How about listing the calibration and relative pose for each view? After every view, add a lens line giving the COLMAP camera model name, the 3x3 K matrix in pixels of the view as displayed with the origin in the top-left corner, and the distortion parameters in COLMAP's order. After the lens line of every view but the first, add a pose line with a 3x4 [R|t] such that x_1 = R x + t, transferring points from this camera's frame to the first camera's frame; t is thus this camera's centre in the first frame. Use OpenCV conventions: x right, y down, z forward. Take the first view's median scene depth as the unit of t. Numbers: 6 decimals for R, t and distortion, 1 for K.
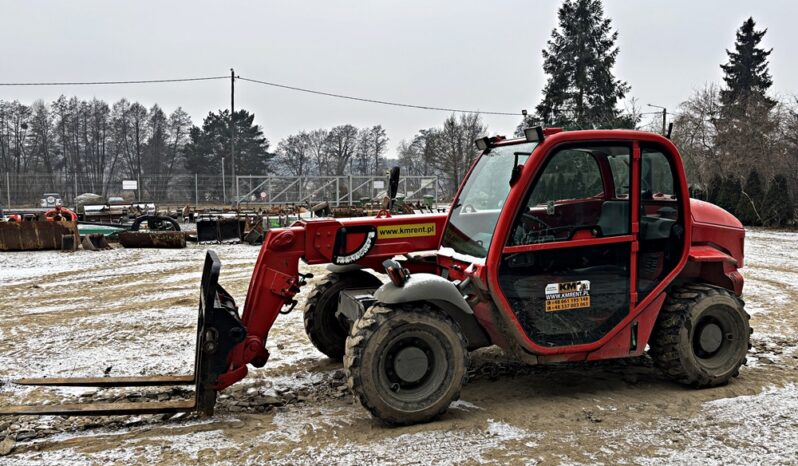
lens RADIAL K [[607.3, 0, 399.0], [0, 607.3, 233.0], [0, 0, 1]] dist [0.060251, -0.070924]
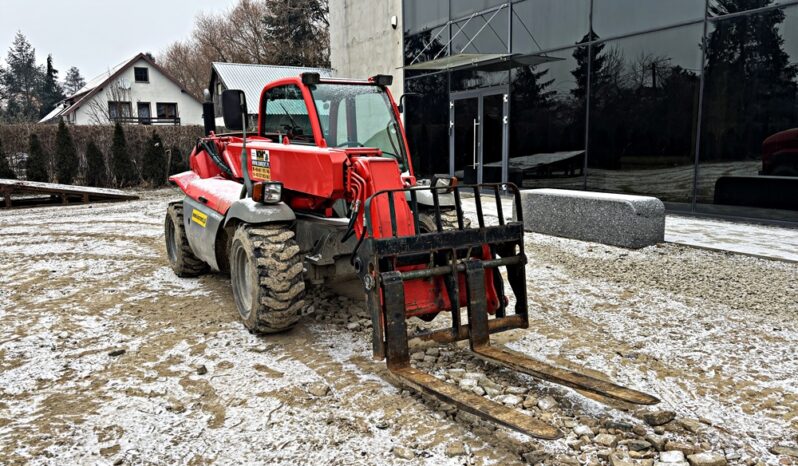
lens RADIAL K [[606.8, 0, 394.8], [0, 606.8, 244.4], [0, 0, 1]] dist [0.059999, -0.071425]
pose [[-0.225094, -0.152307, 0.962359, -0.145826], [0.101272, 0.978700, 0.178581, -0.005334], [-0.969060, 0.137658, -0.204875, 0.165066]]
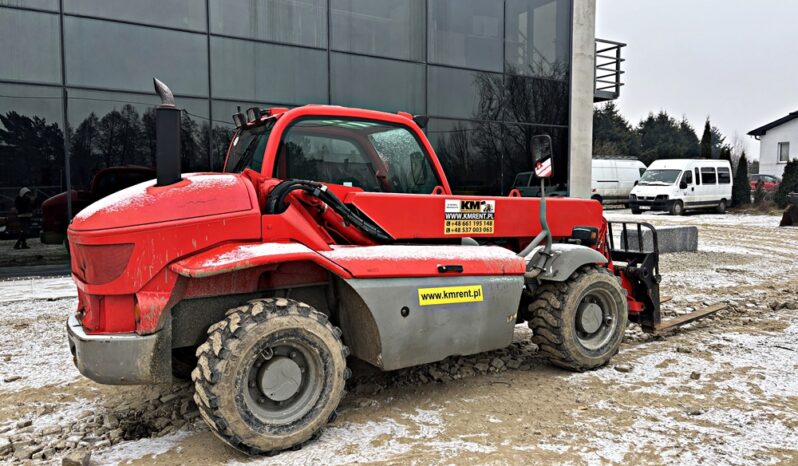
lens RADIAL K [[597.9, 0, 401.4], [0, 597.9, 242.5], [0, 0, 1]] dist [0.062160, -0.076290]
pose [[-0.963757, 0.030917, -0.264985, 0.063646], [-0.012359, 0.987021, 0.160112, -0.016292], [0.266496, 0.157584, -0.950867, 0.285031]]
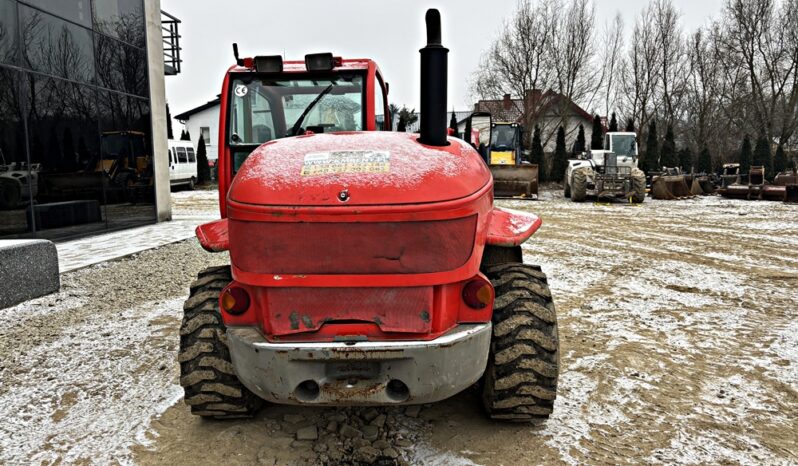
lens RADIAL K [[598.1, 0, 399.0], [0, 598.1, 233.0], [0, 0, 1]] dist [0.005149, 0.002119]
pose [[-0.349294, 0.111569, -0.930347, 0.152125], [-0.058662, 0.988335, 0.140548, -0.008270], [0.935175, 0.103669, -0.338675, 0.202414]]
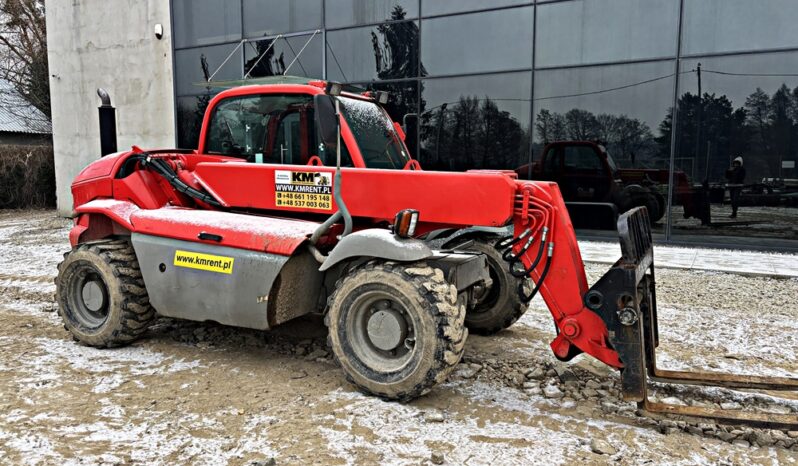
lens RADIAL K [[607.3, 0, 399.0], [0, 607.3, 233.0], [0, 0, 1]] dist [0.060251, -0.070924]
pose [[-0.709761, -0.071204, 0.700834, -0.087096], [0.060336, 0.985078, 0.161187, -0.011131], [-0.701853, 0.156690, -0.694874, 0.237415]]
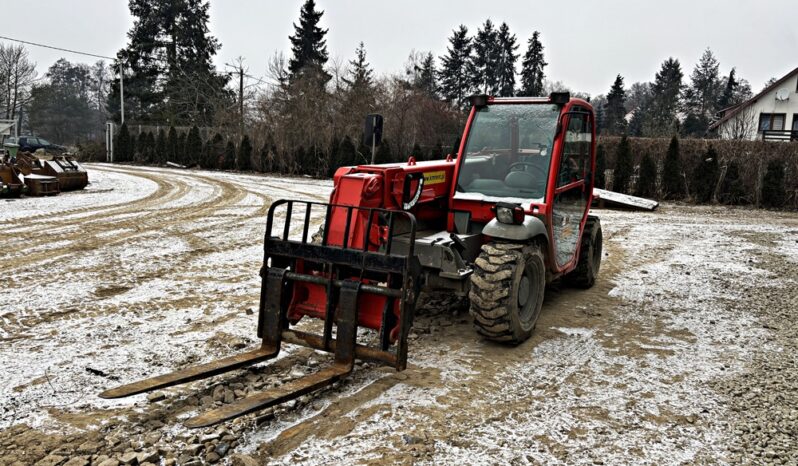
lens RADIAL K [[607.3, 0, 399.0], [0, 607.3, 233.0], [0, 0, 1]] dist [0.060251, -0.070924]
pose [[0.734061, -0.064386, 0.676025, -0.111551], [0.017123, 0.996934, 0.076357, 0.001536], [-0.678868, -0.044475, 0.732912, 0.037545]]
